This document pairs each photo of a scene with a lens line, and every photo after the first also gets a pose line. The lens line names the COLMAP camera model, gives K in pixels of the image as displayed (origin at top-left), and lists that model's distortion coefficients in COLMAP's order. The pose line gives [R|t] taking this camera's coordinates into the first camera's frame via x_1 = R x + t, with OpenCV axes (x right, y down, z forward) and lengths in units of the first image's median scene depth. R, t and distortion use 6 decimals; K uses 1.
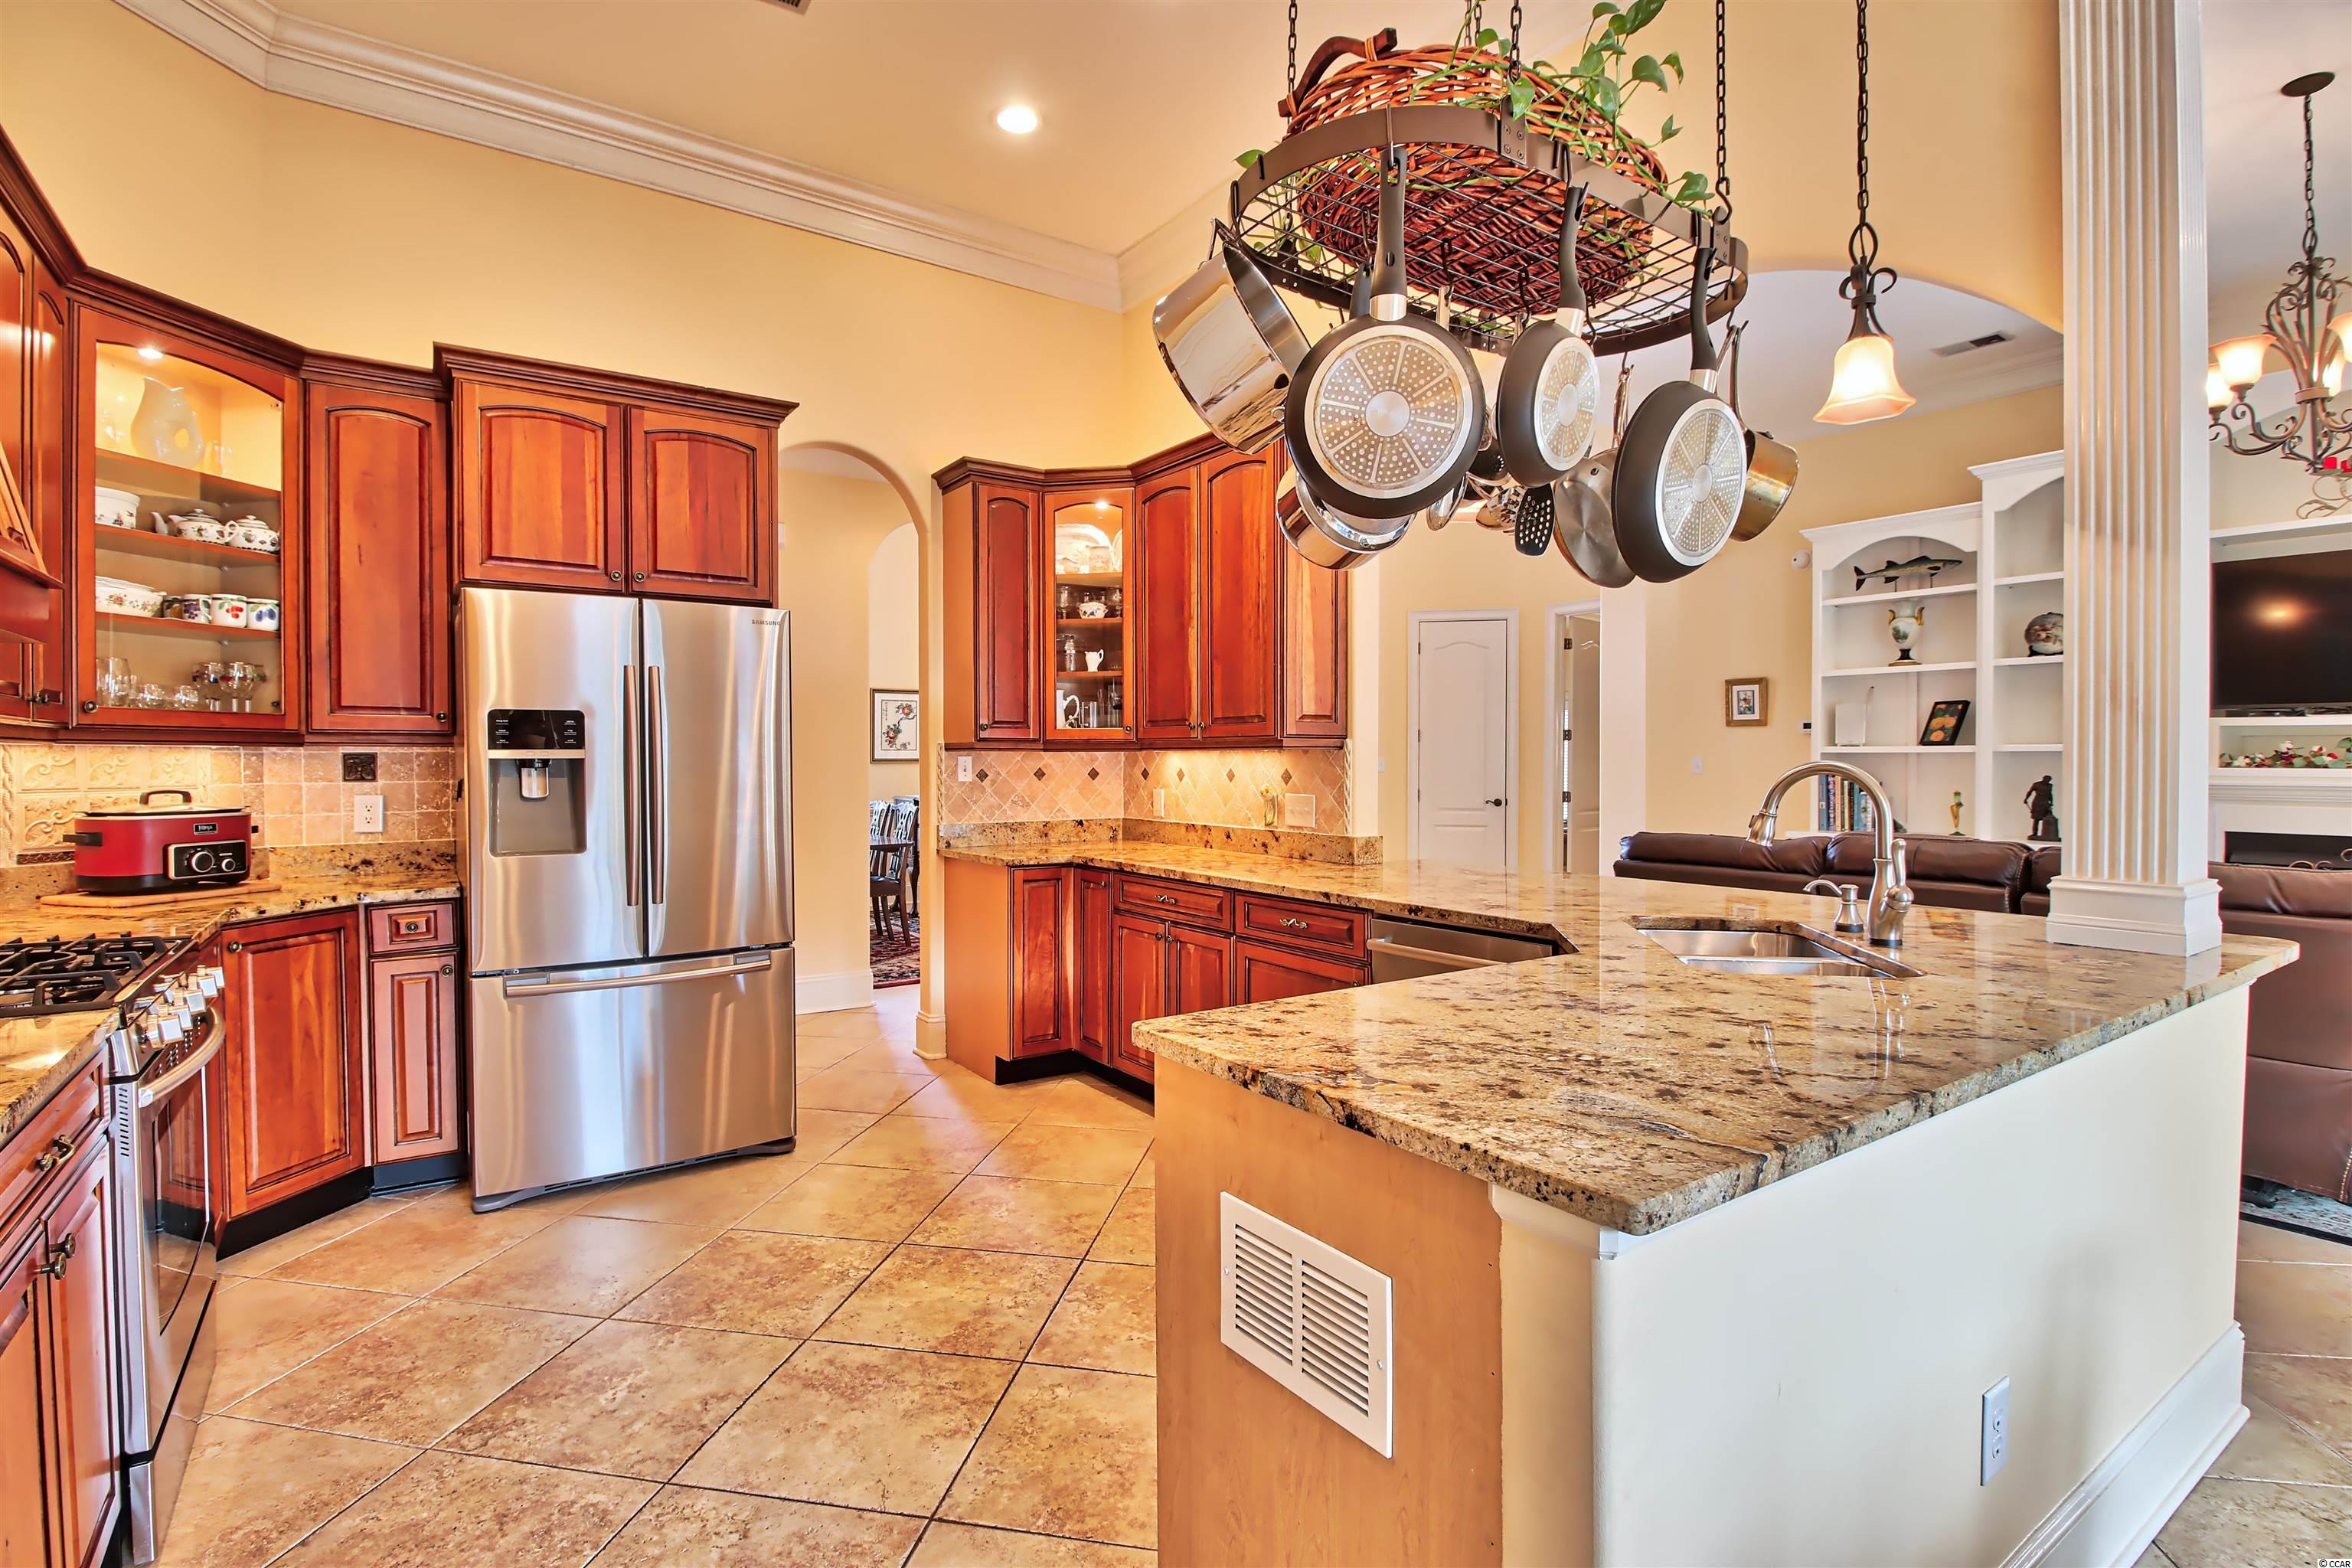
lens RADIAL K [[1102.2, 0, 1172.9], [0, 1102.2, 774.4], [0, 0, 1]] dist [-0.004001, -0.008696]
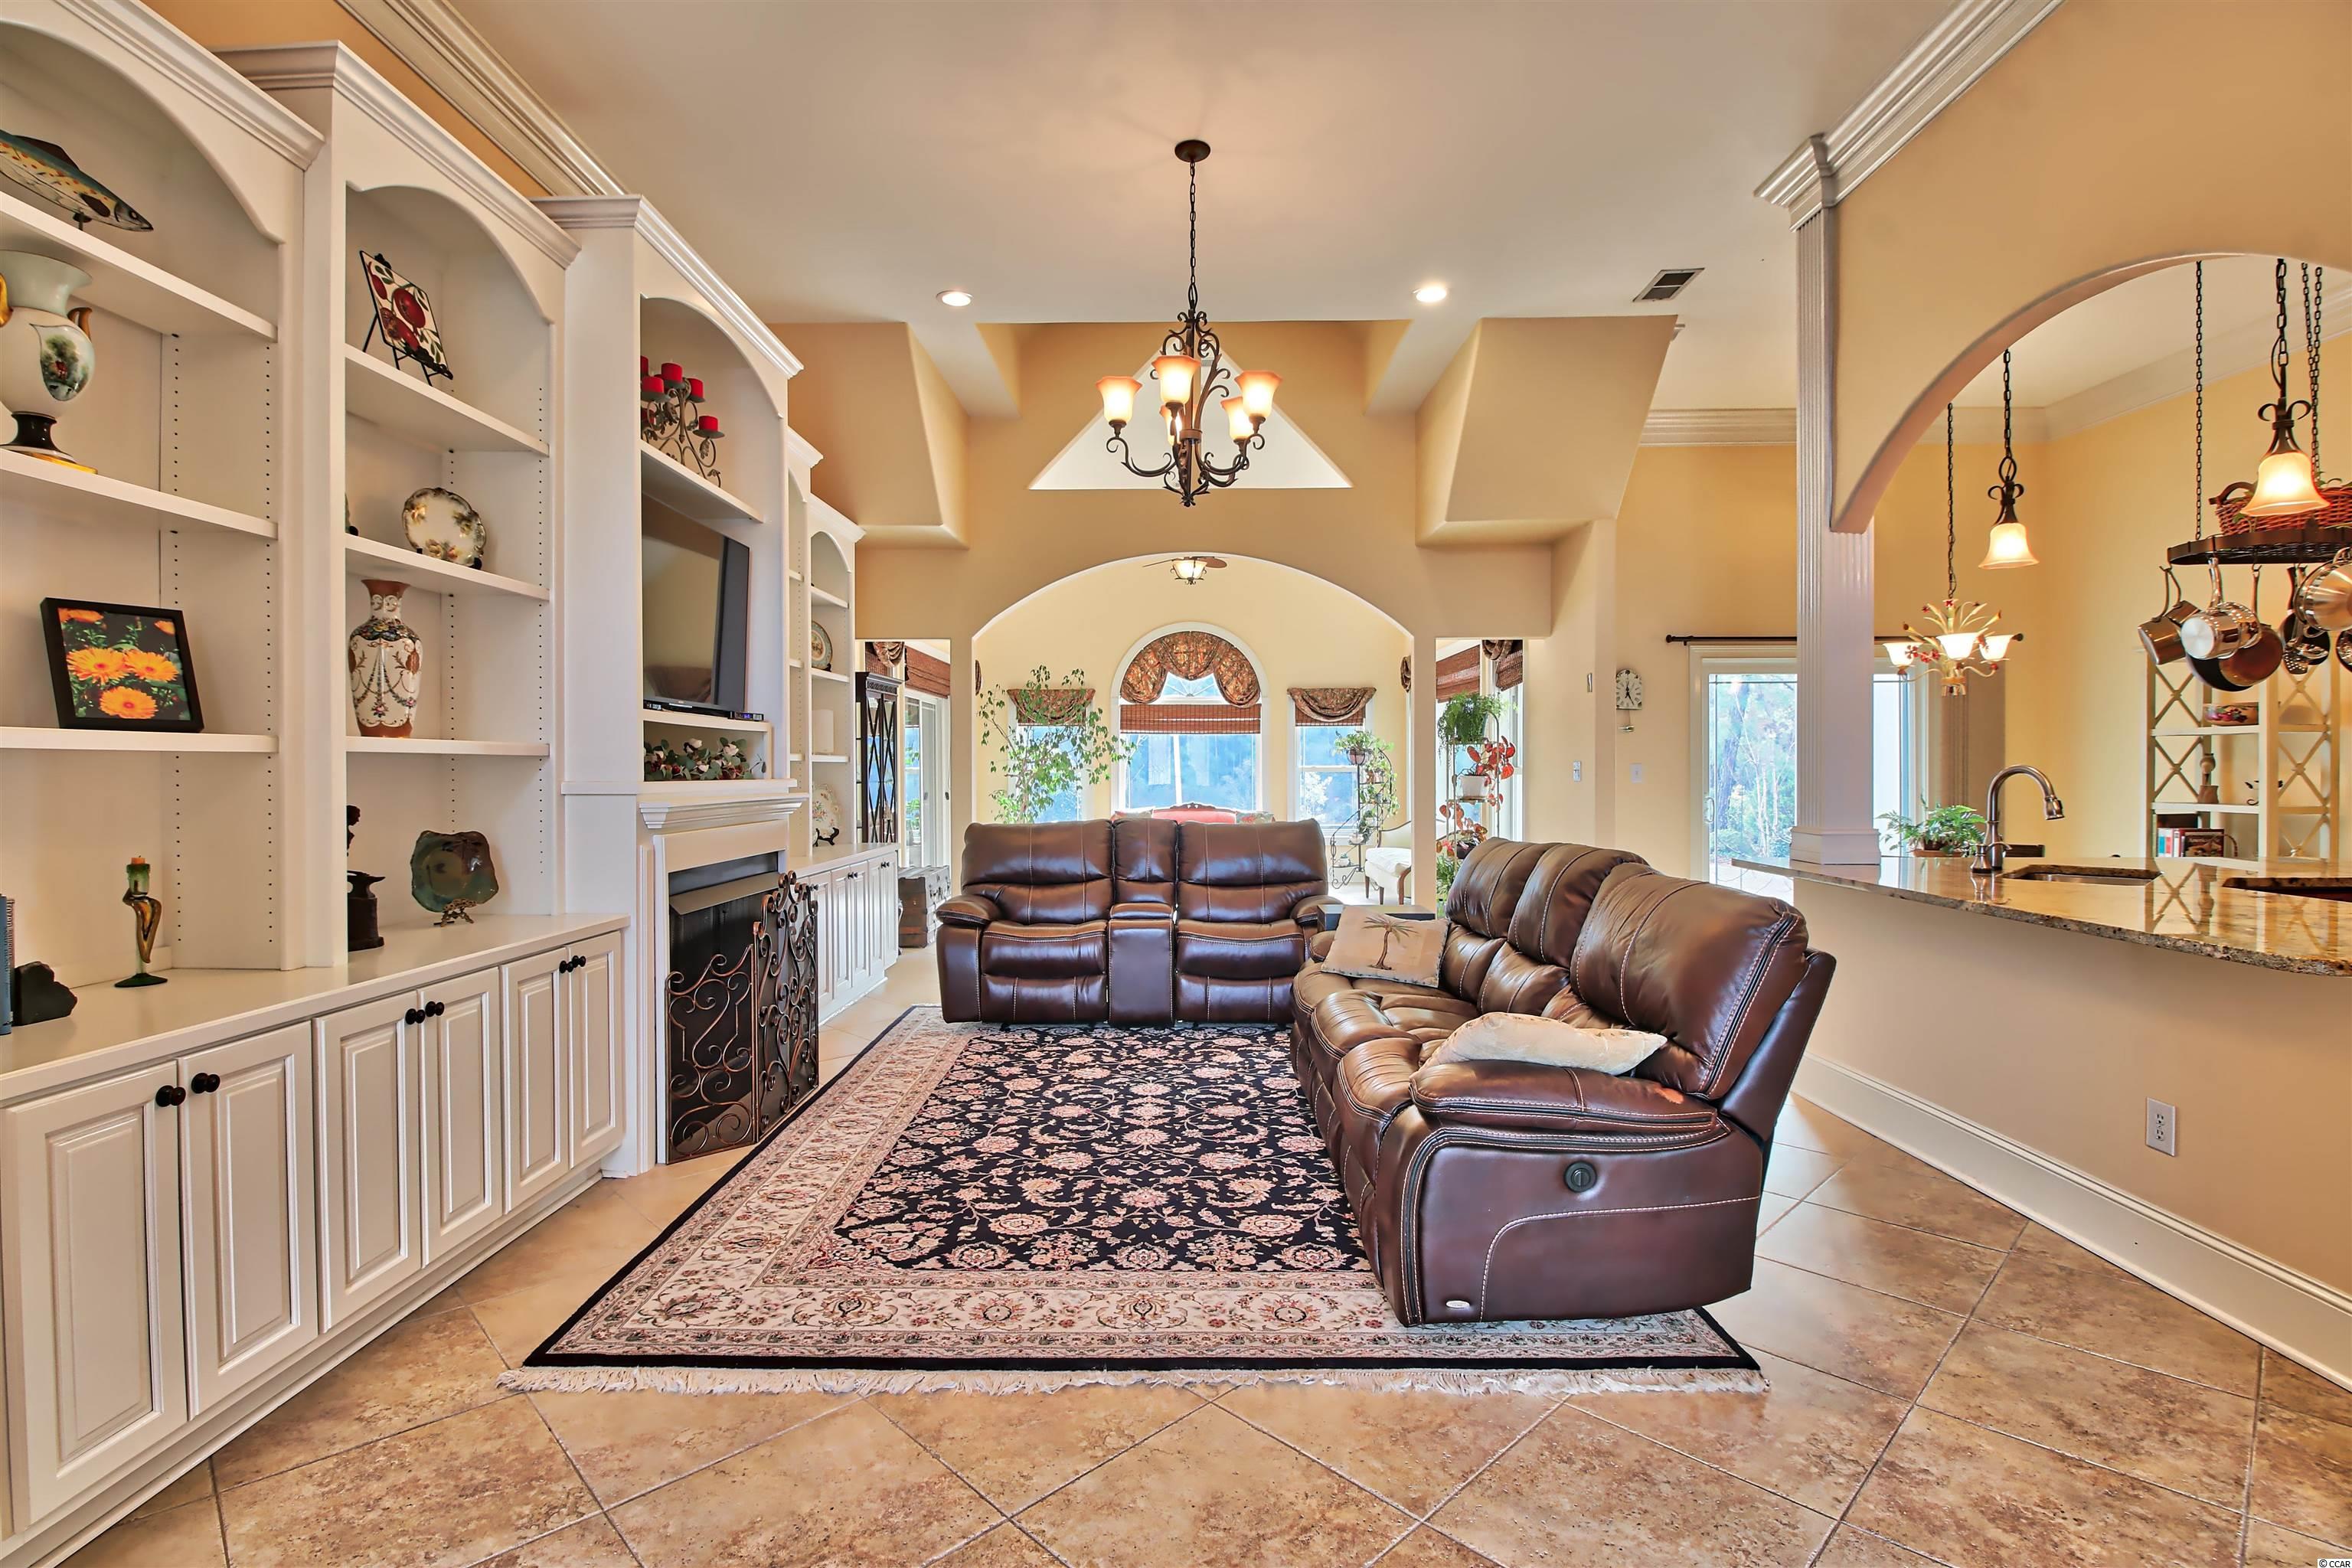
lens RADIAL K [[1102.2, 0, 1160.6], [0, 1102.2, 773.4], [0, 0, 1]] dist [-0.004001, -0.008696]
pose [[-0.808918, -0.004811, 0.587901, 0.233396], [0.006690, 0.999826, 0.017388, -0.016775], [-0.587883, 0.017998, -0.808746, 1.076594]]
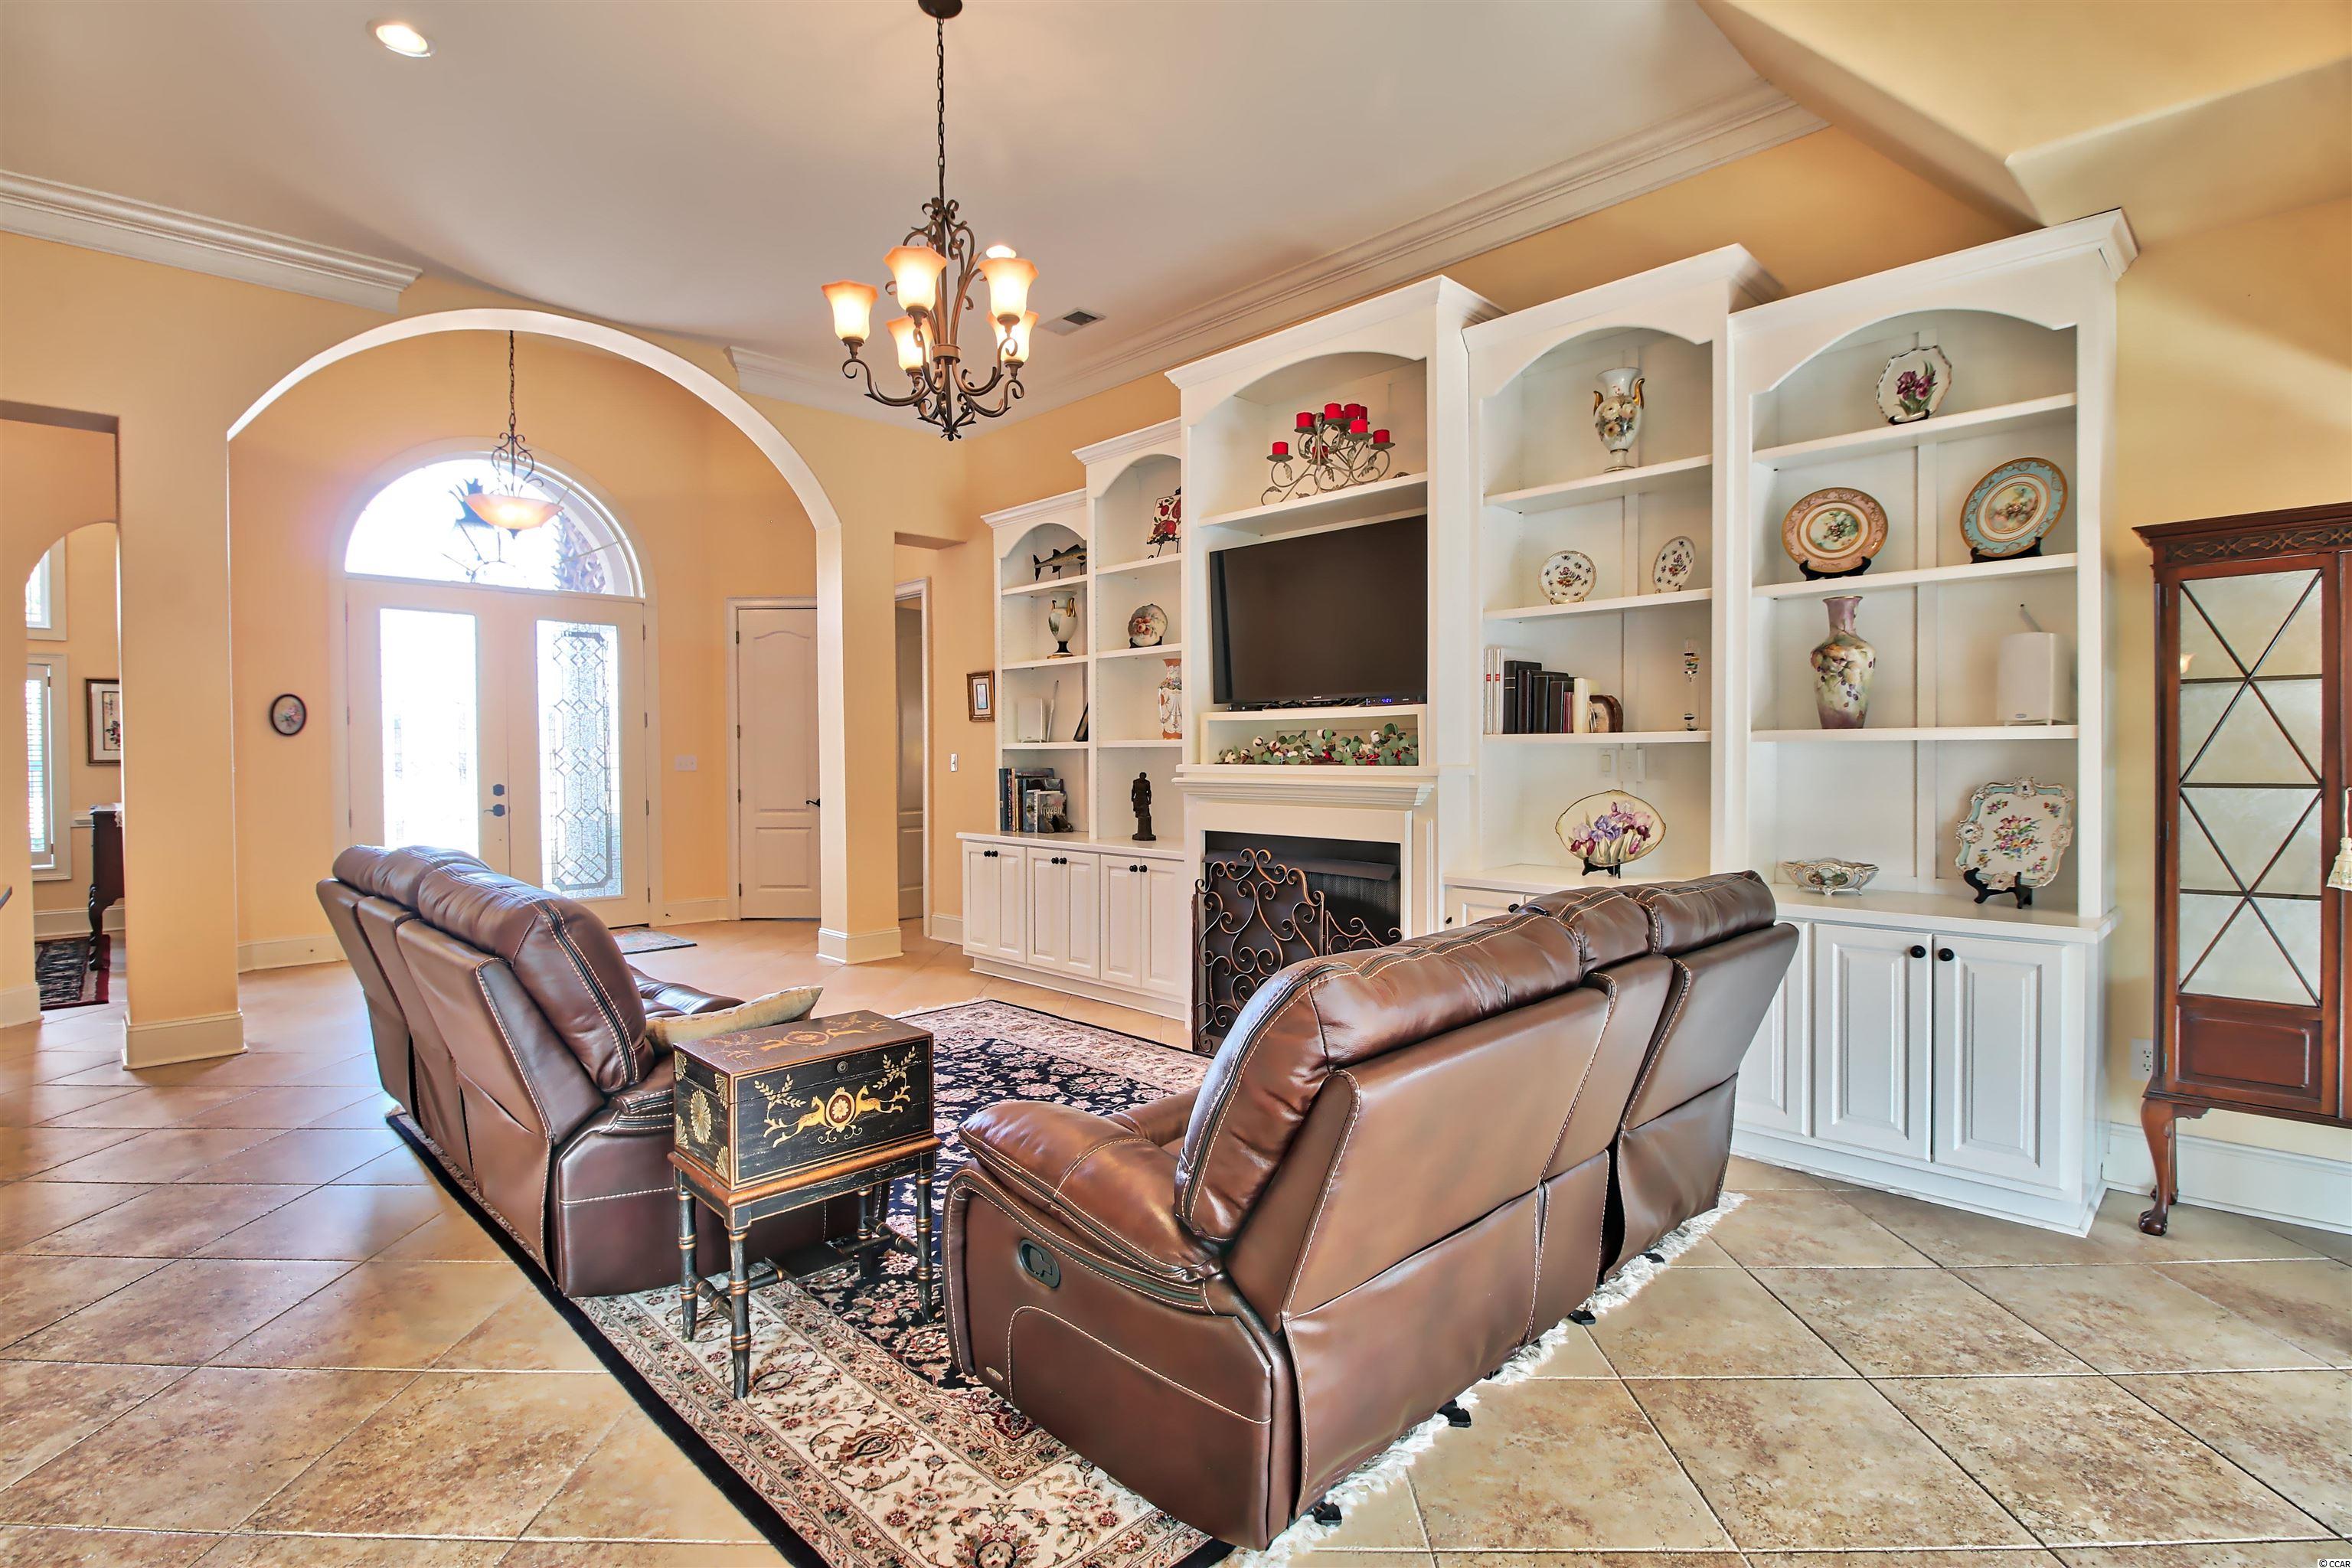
lens RADIAL K [[1102.2, 0, 1170.0], [0, 1102.2, 780.1], [0, 0, 1]] dist [-0.004001, -0.008696]
pose [[0.985711, -0.007706, 0.168271, 0.603980], [0.006444, 0.999947, 0.008044, -0.000016], [-0.168324, -0.006844, 0.985708, 0.032108]]
